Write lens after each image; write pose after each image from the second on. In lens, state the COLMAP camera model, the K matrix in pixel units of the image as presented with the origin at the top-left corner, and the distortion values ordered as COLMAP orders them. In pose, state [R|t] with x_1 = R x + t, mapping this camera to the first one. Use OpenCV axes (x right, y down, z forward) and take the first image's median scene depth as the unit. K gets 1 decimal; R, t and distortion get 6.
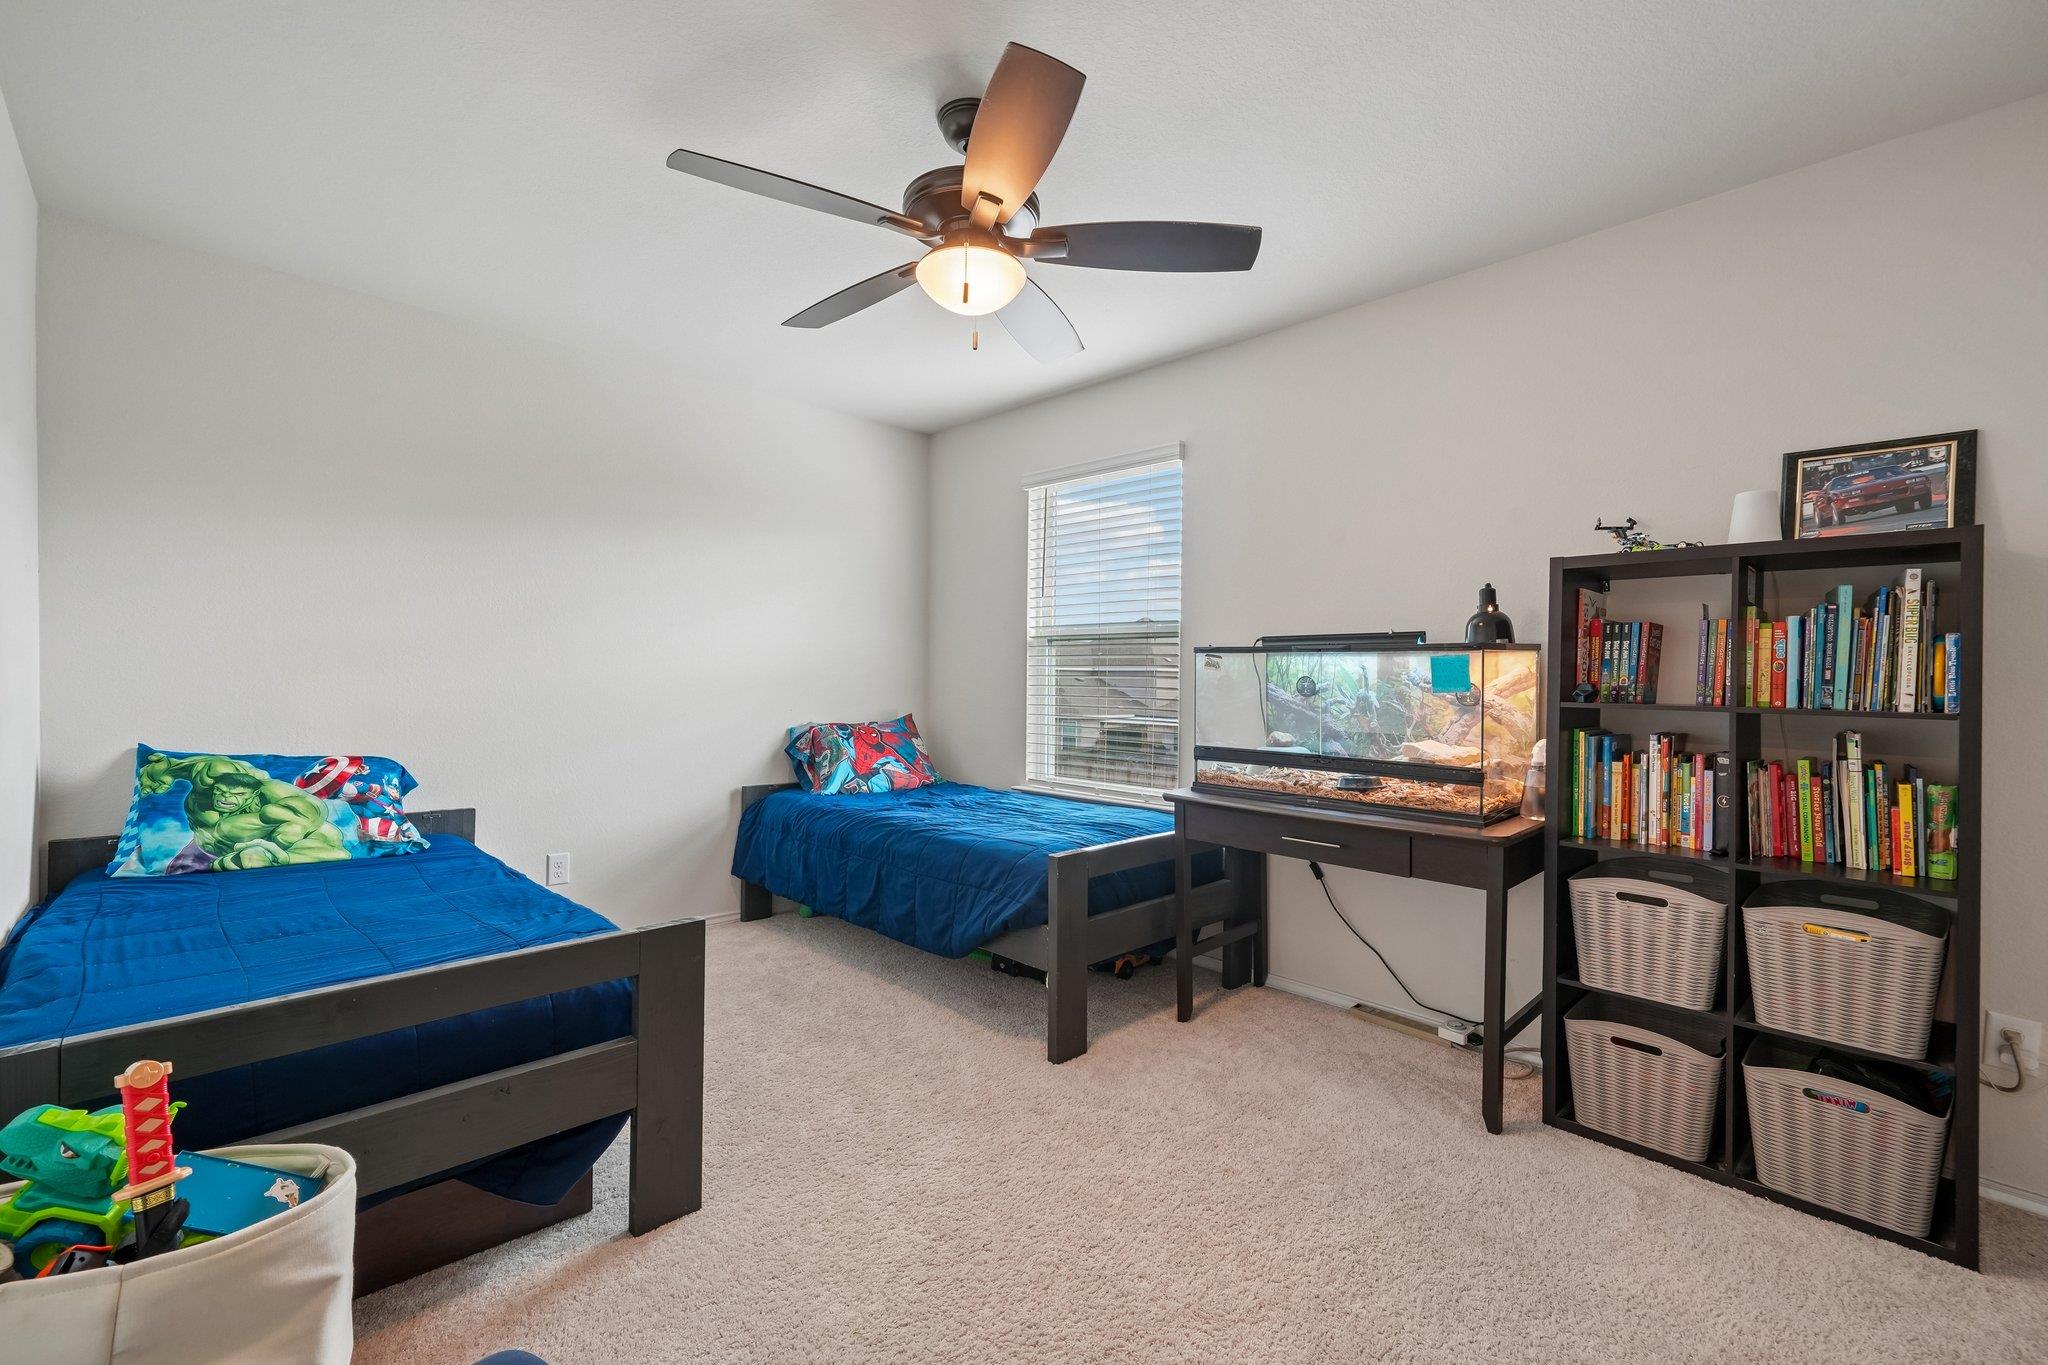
lens RADIAL K [[884.3, 0, 1006.6], [0, 884.3, 678.9], [0, 0, 1]] dist [-0.001618, 0.002189]
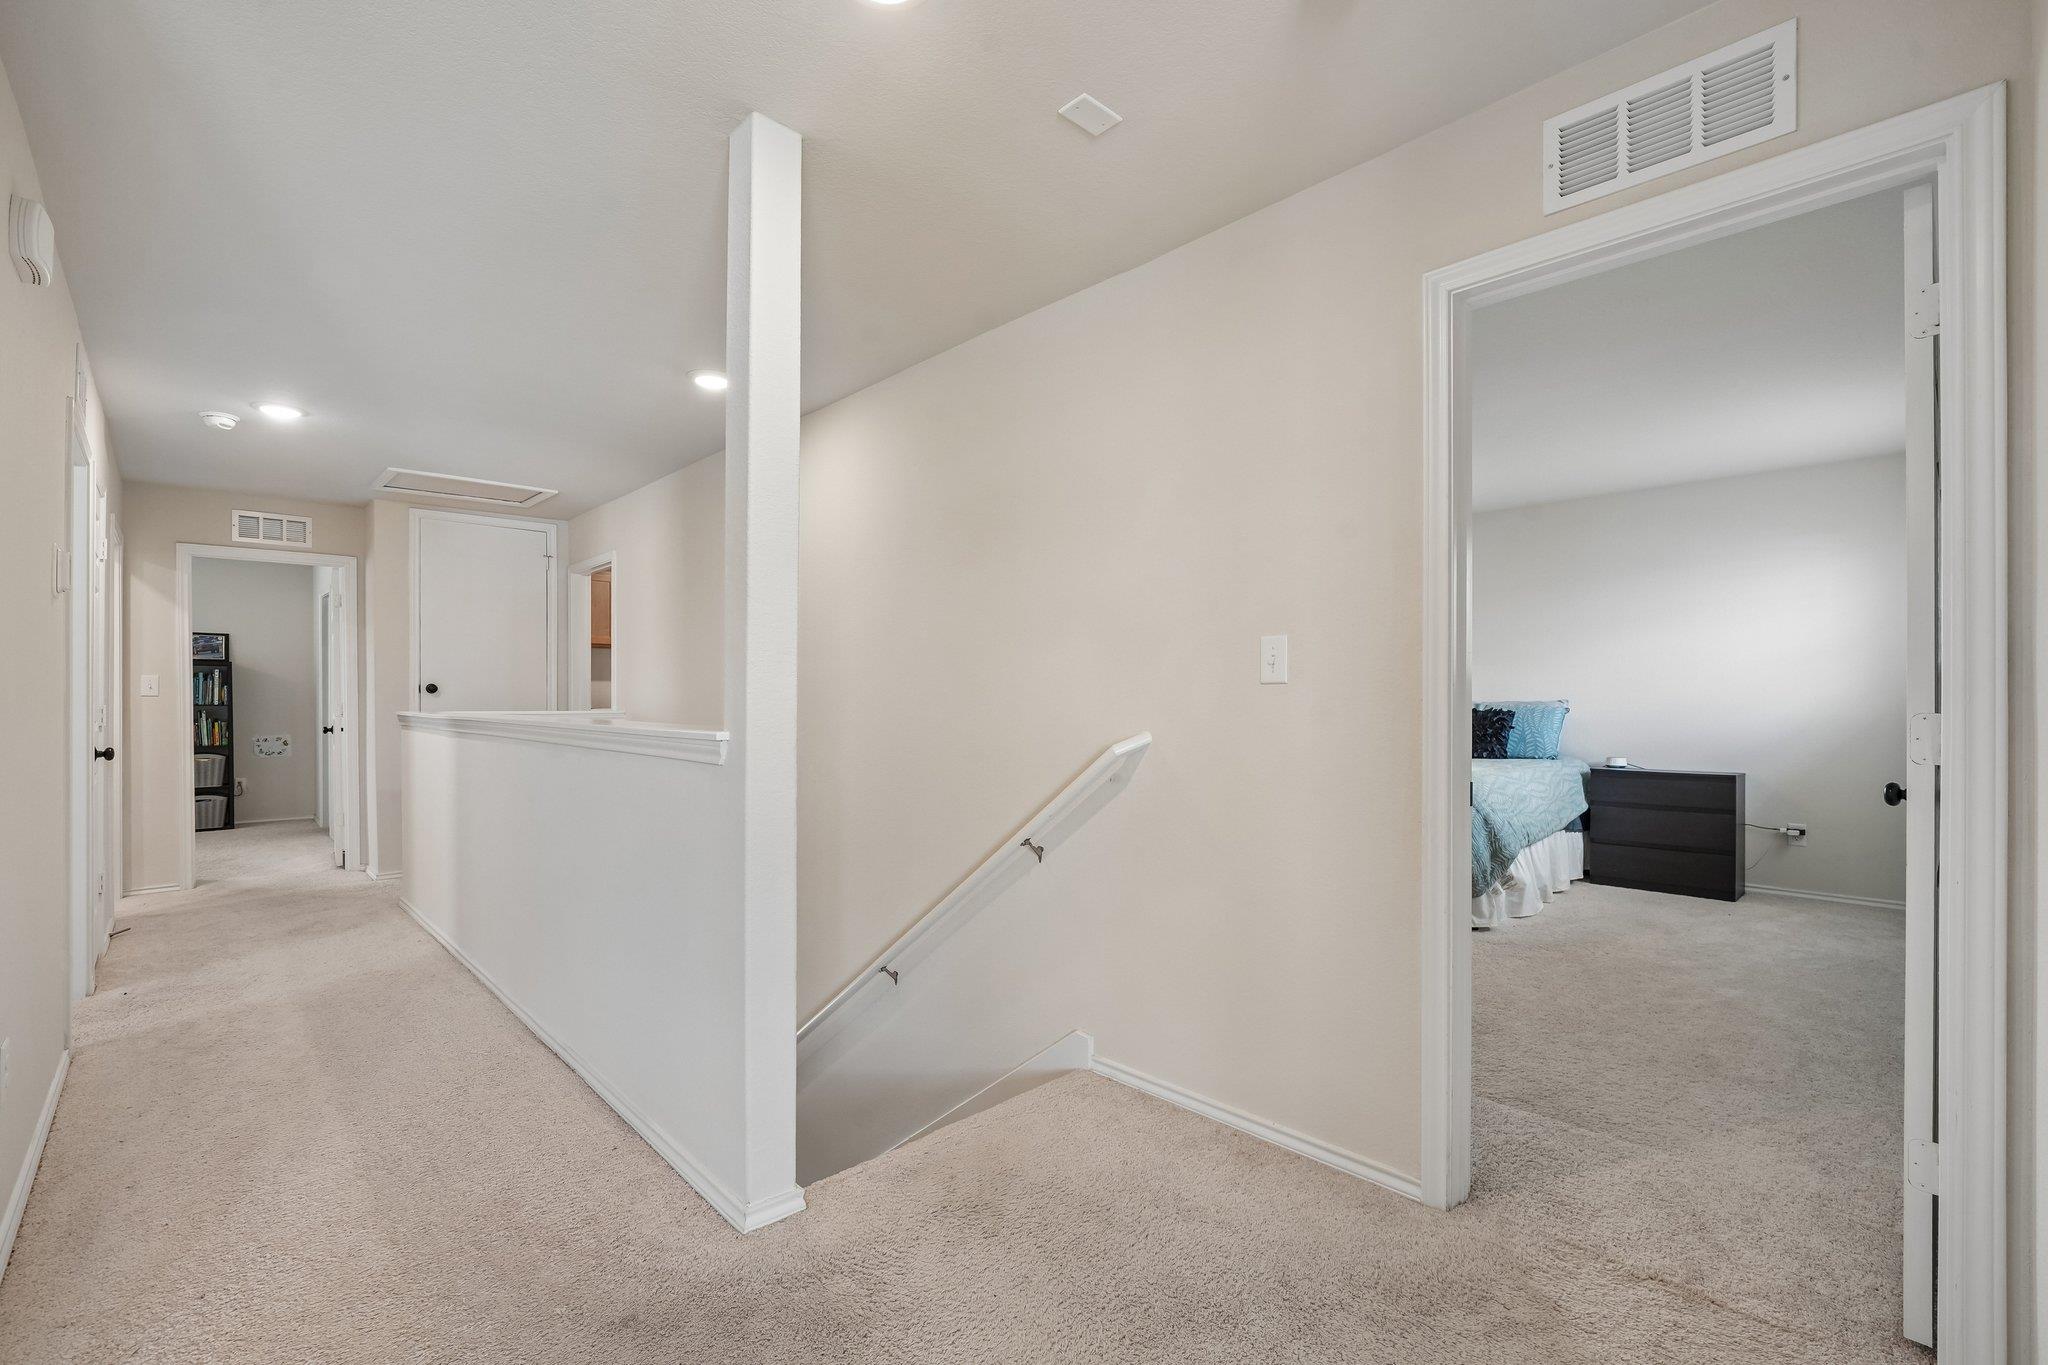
lens RADIAL K [[884.3, 0, 1021.6], [0, 884.3, 697.0], [0, 0, 1]] dist [-0.001618, 0.002189]
pose [[-0.009891, -0.008048, 0.999919, -3.020387], [0.015750, 0.999842, 0.008203, 0.027860], [-0.999827, 0.015830, -0.009762, -2.607060]]
